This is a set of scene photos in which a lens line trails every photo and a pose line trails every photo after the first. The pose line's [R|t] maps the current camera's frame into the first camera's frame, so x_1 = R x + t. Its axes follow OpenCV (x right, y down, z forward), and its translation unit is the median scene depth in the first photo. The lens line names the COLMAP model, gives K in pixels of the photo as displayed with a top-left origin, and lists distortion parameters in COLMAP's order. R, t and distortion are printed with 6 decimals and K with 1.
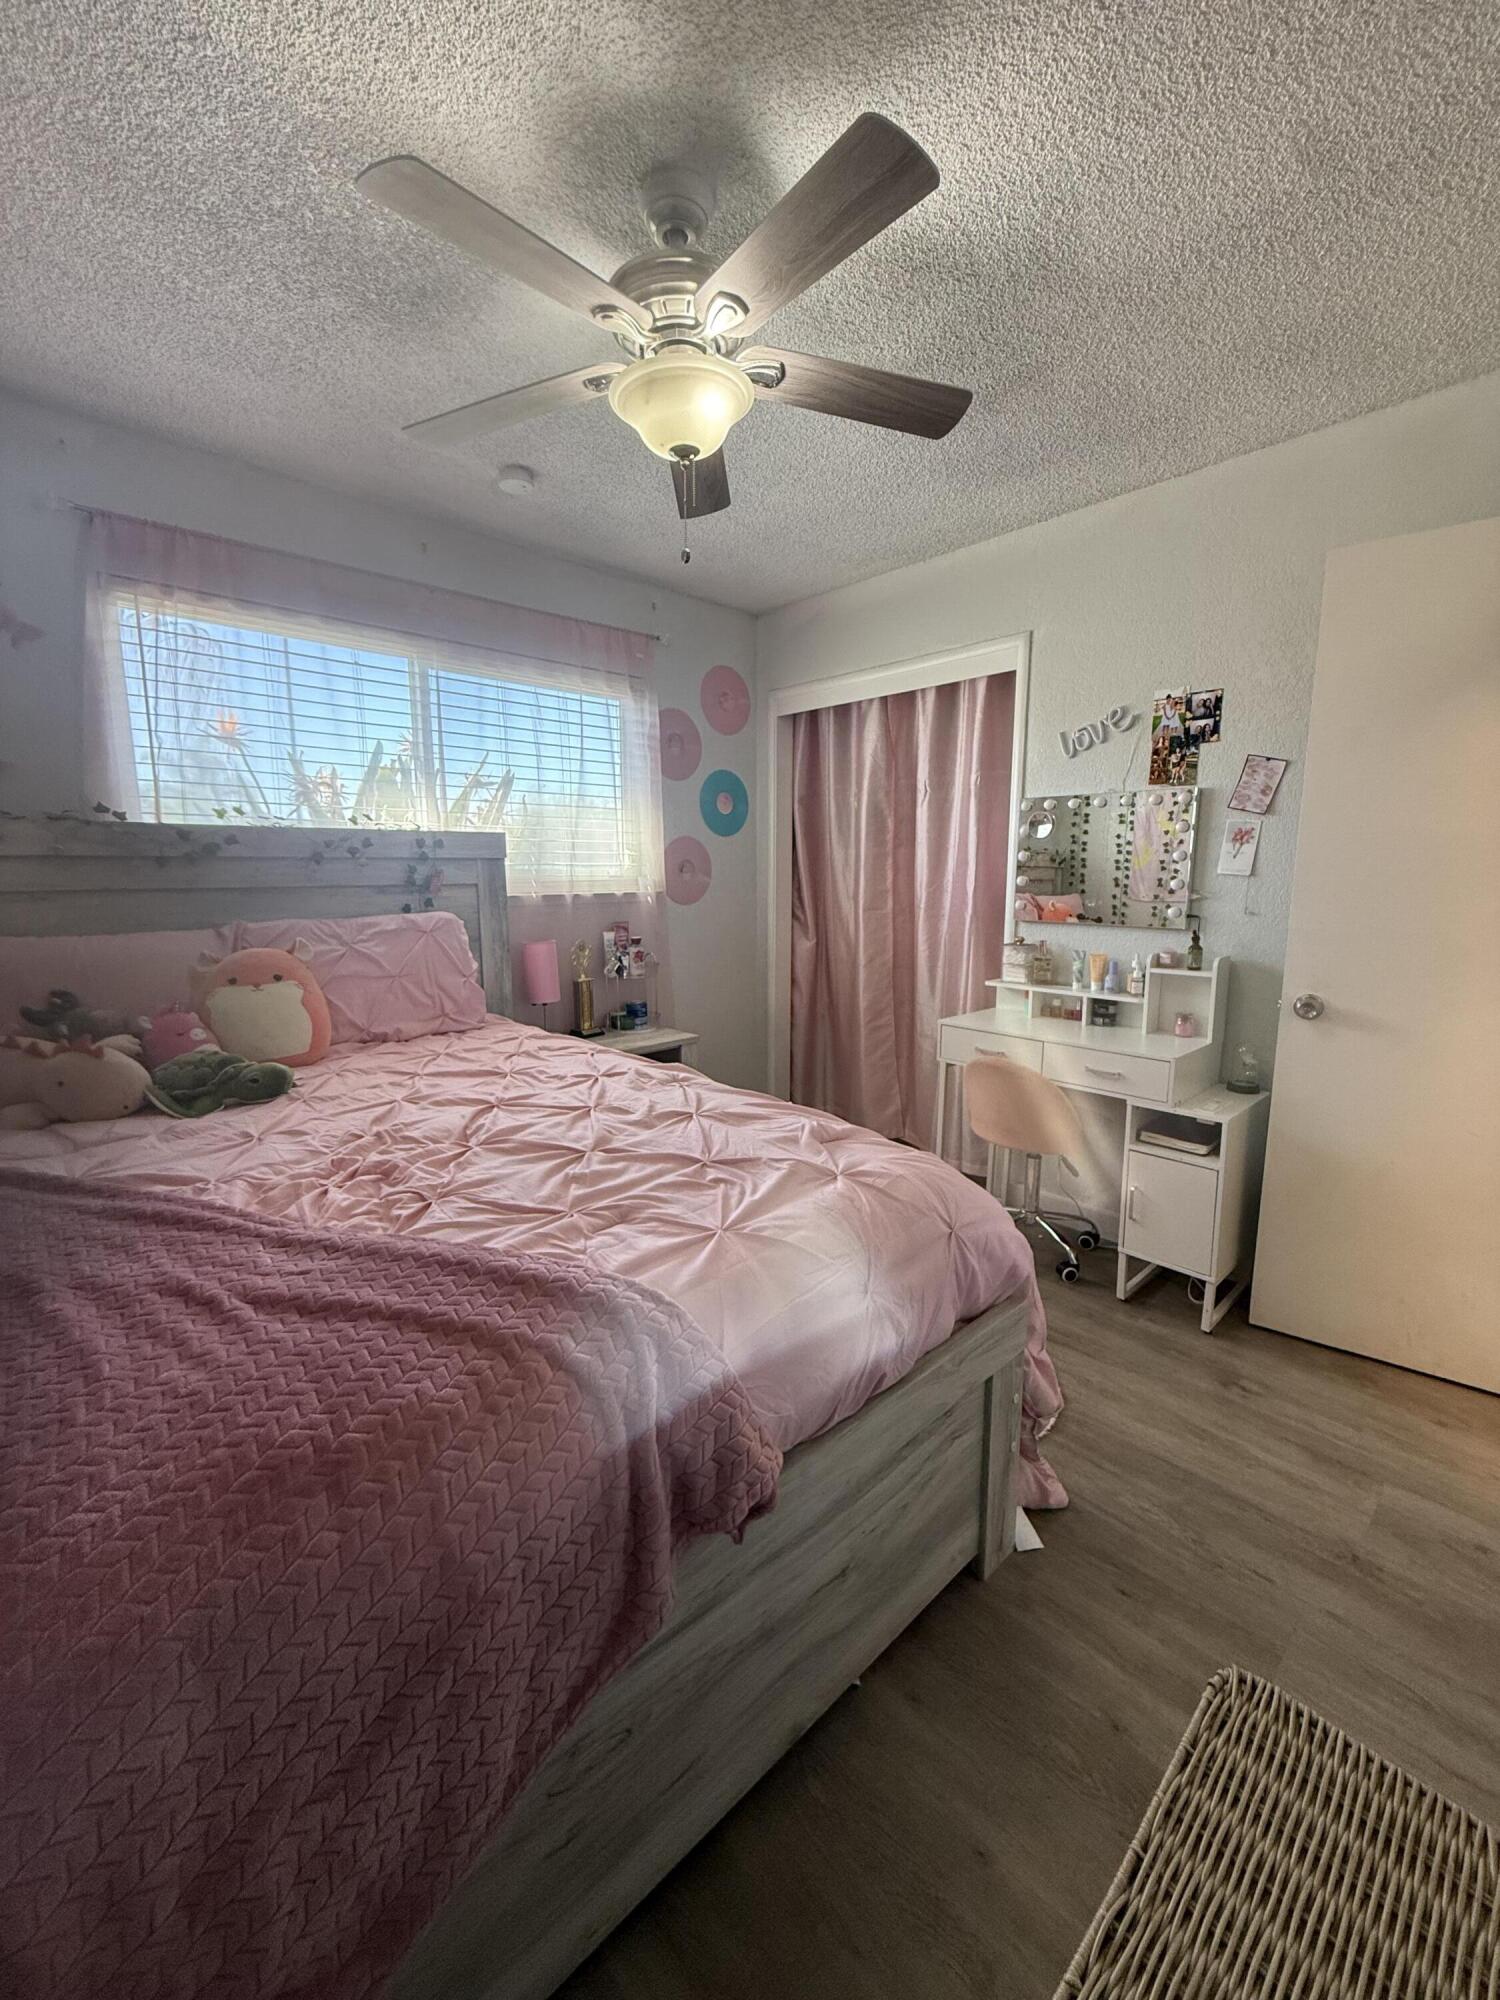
lens RADIAL K [[806.9, 0, 750.0], [0, 806.9, 1000.0], [0, 0, 1]] dist [-0.003666, -0.000301]
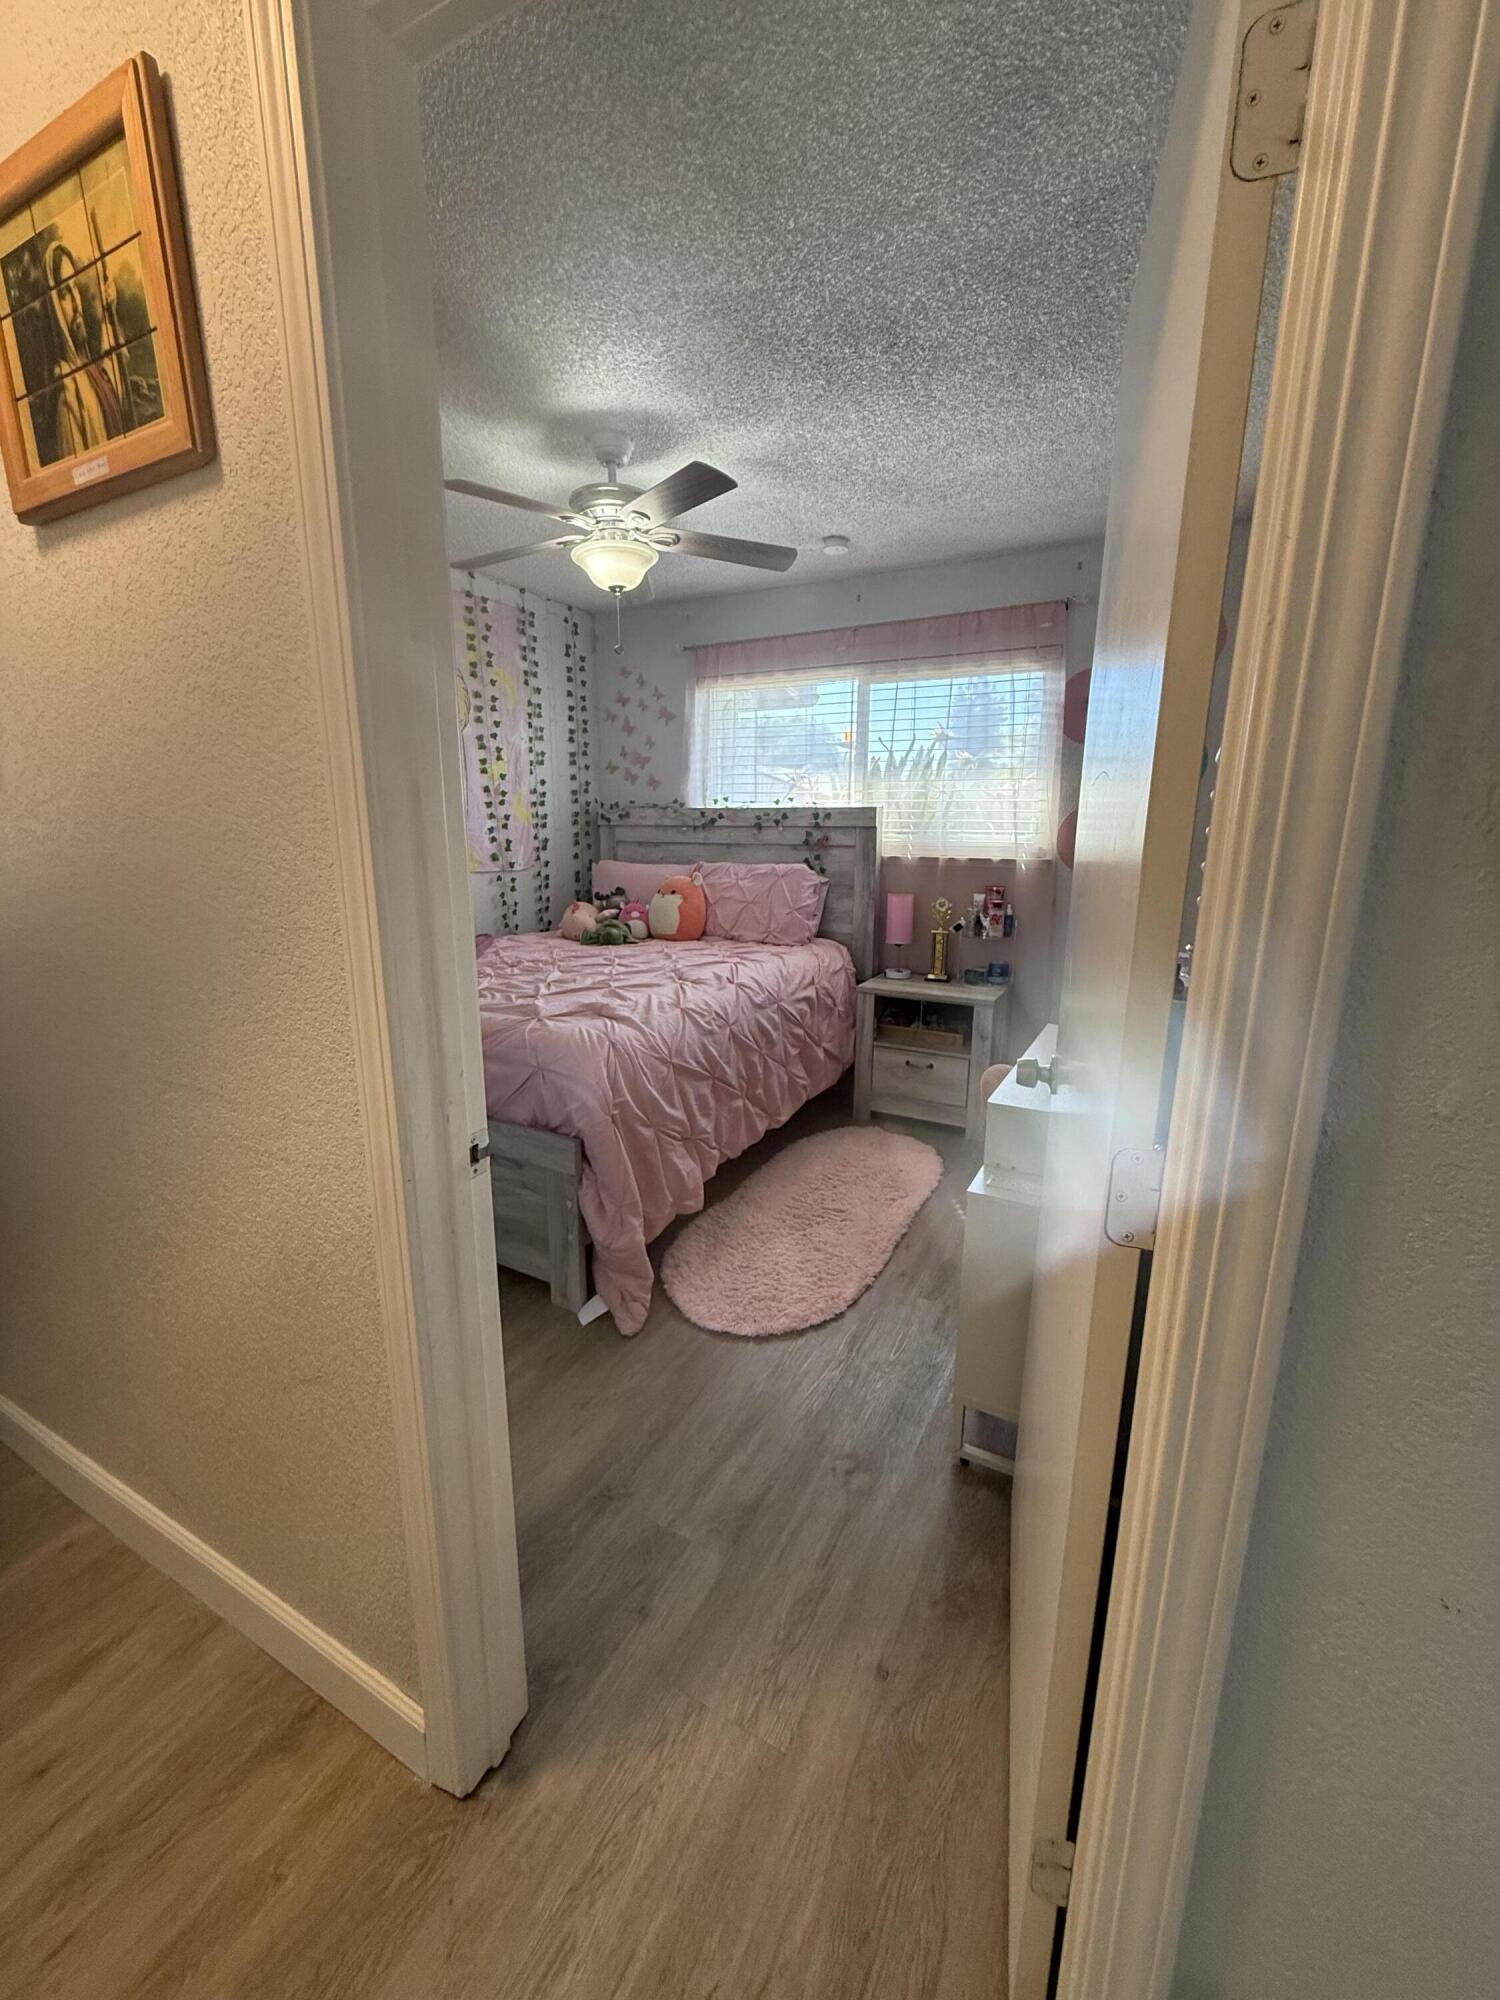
lens RADIAL K [[806.9, 0, 750.0], [0, 806.9, 1000.0], [0, 0, 1]] dist [-0.003666, -0.000301]
pose [[0.313098, 0.186949, -0.931139, 0.934117], [-0.168941, 0.975761, 0.139101, -0.052642], [0.934574, 0.113756, 0.337092, 0.429829]]
